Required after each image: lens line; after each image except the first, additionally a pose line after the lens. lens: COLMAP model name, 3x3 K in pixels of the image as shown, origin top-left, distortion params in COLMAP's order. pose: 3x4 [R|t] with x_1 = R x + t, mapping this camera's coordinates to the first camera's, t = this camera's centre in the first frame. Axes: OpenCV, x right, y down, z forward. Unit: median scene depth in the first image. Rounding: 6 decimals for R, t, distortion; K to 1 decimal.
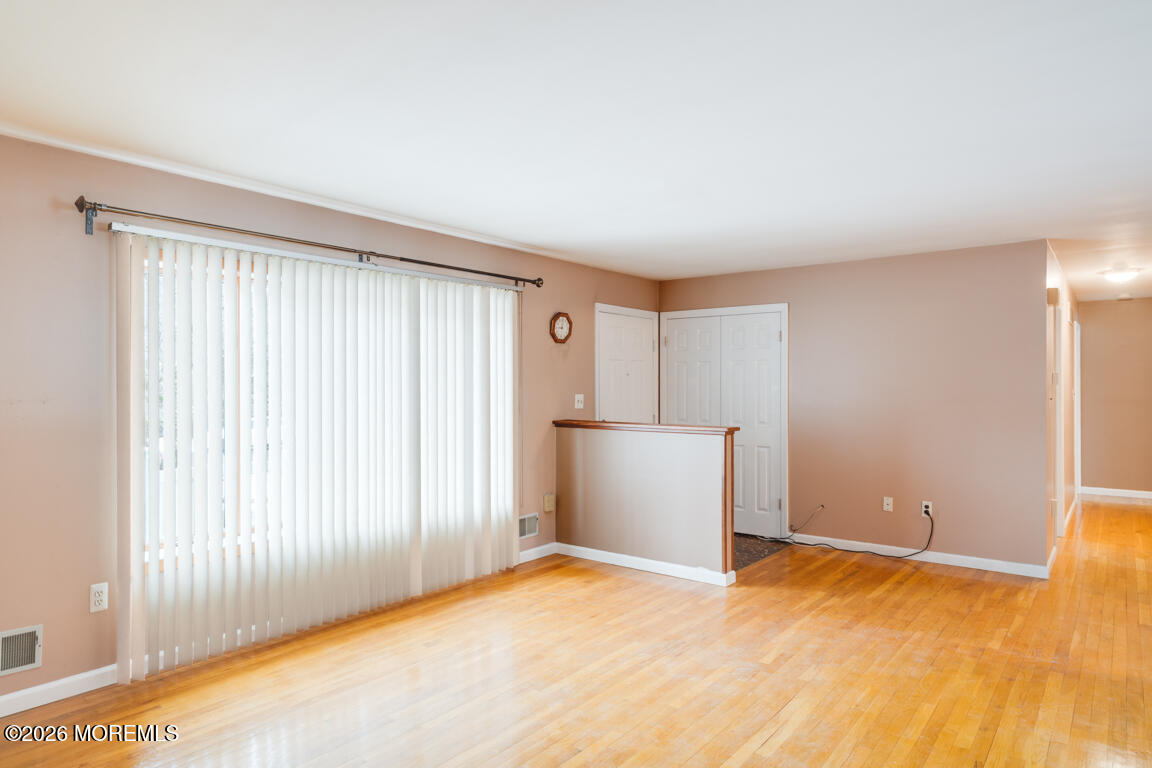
lens RADIAL K [[682.5, 0, 569.0], [0, 682.5, 388.1], [0, 0, 1]] dist [-0.000732, 0.000389]
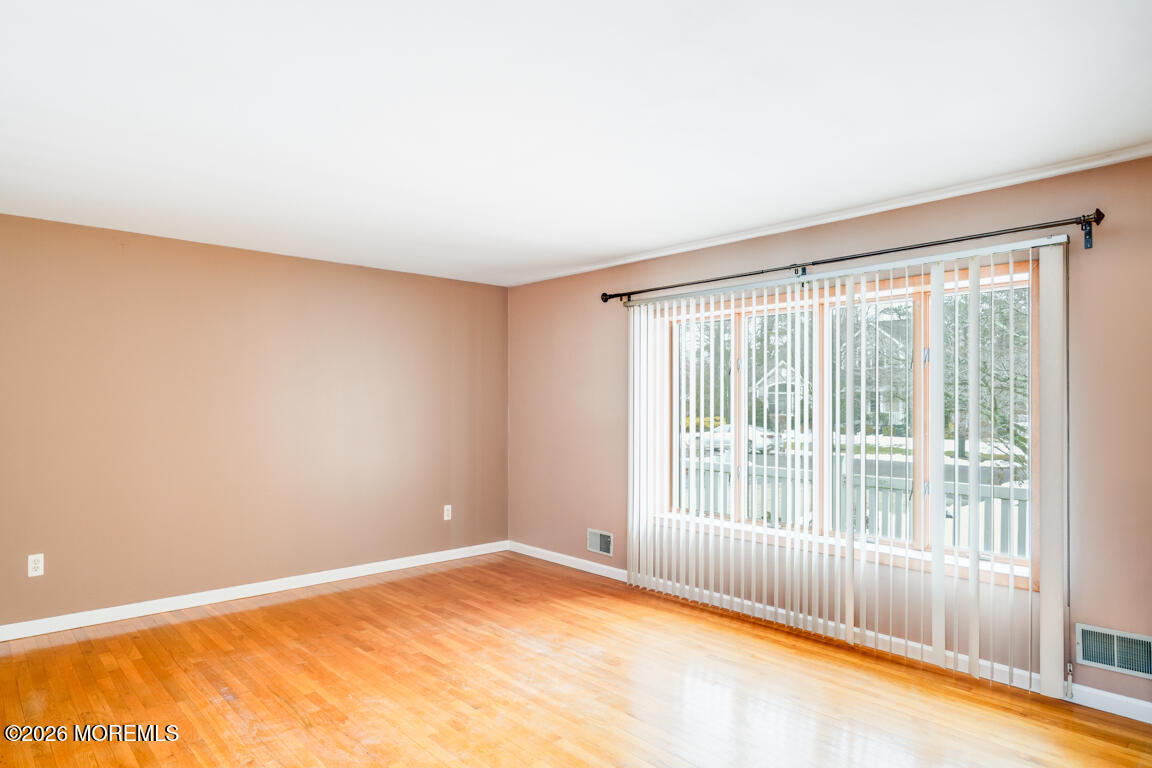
lens RADIAL K [[682.5, 0, 569.0], [0, 682.5, 388.1], [0, 0, 1]] dist [-0.000732, 0.000389]
pose [[-0.151182, -0.010698, -0.988448, 0.755227], [0.005423, 0.999917, -0.011651, -0.012449], [0.988491, -0.007122, -0.151111, 0.855990]]
